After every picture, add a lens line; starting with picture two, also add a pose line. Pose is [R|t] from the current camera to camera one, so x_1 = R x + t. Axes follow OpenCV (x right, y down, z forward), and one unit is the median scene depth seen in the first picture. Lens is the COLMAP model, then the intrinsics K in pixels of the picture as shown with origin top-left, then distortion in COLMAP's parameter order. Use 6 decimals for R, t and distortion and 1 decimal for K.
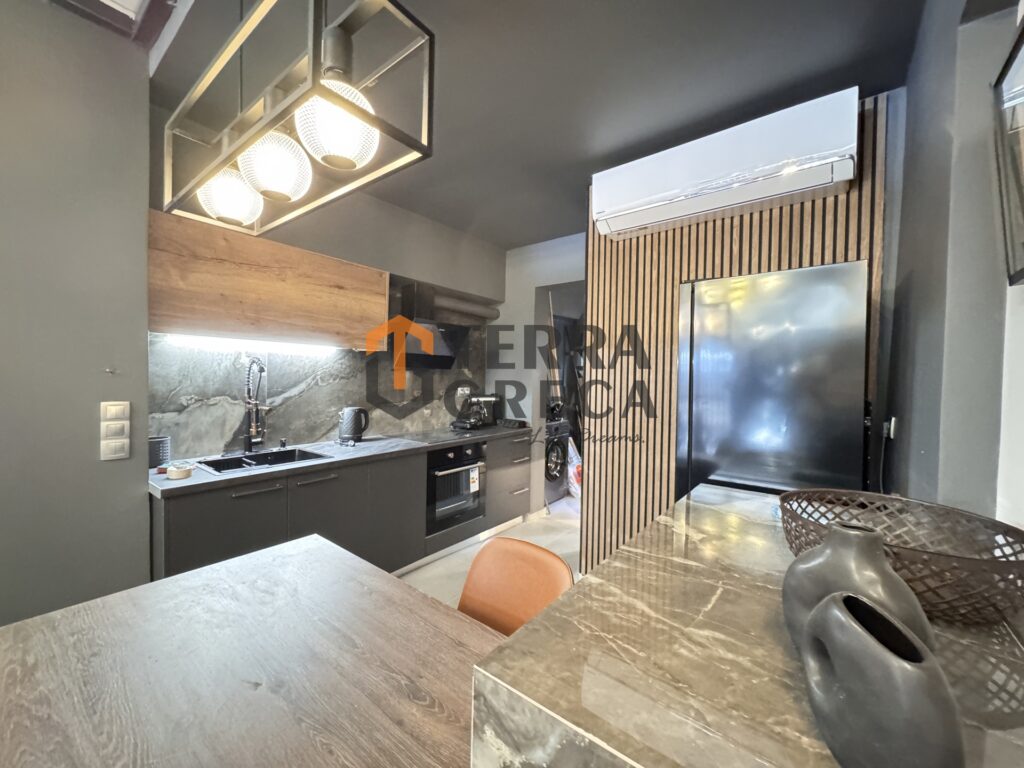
lens RADIAL K [[408.7, 0, 512.0], [0, 408.7, 384.0], [0, 0, 1]] dist [-0.000821, -0.000092]
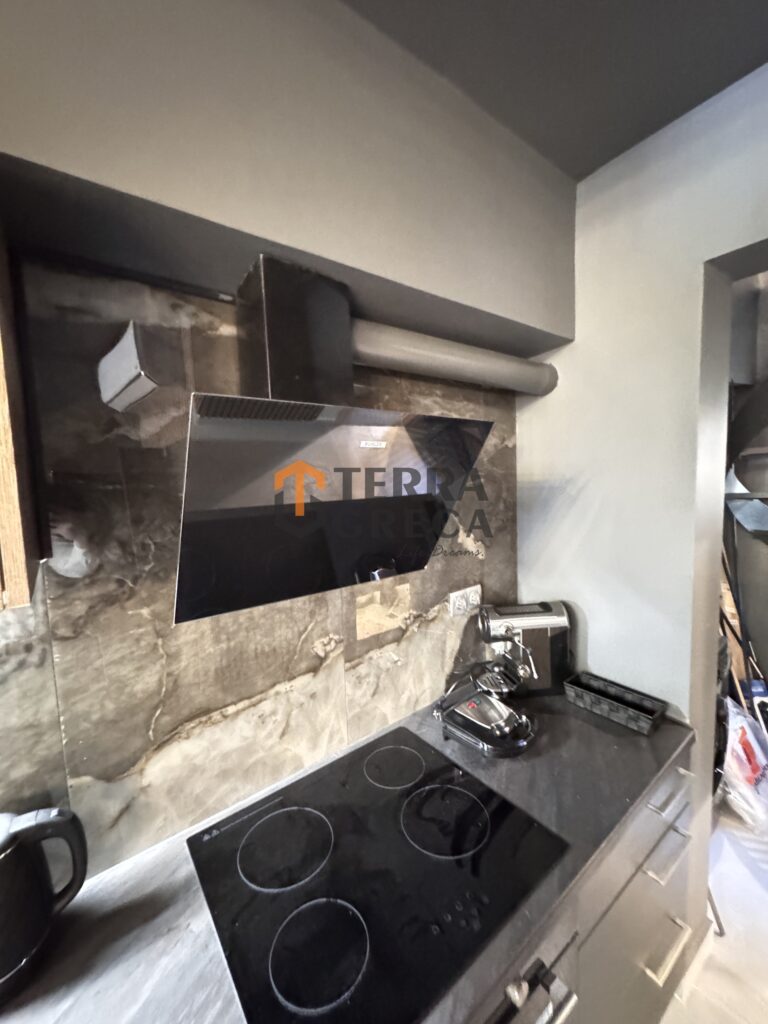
lens RADIAL K [[408.7, 0, 384.0], [0, 408.7, 512.0], [0, 0, 1]] dist [-0.000821, -0.000092]
pose [[0.961852, -0.035280, -0.271285, -0.085223], [0.052777, 0.996951, 0.057472, -0.085240], [0.268430, -0.069597, 0.960782, 0.622699]]
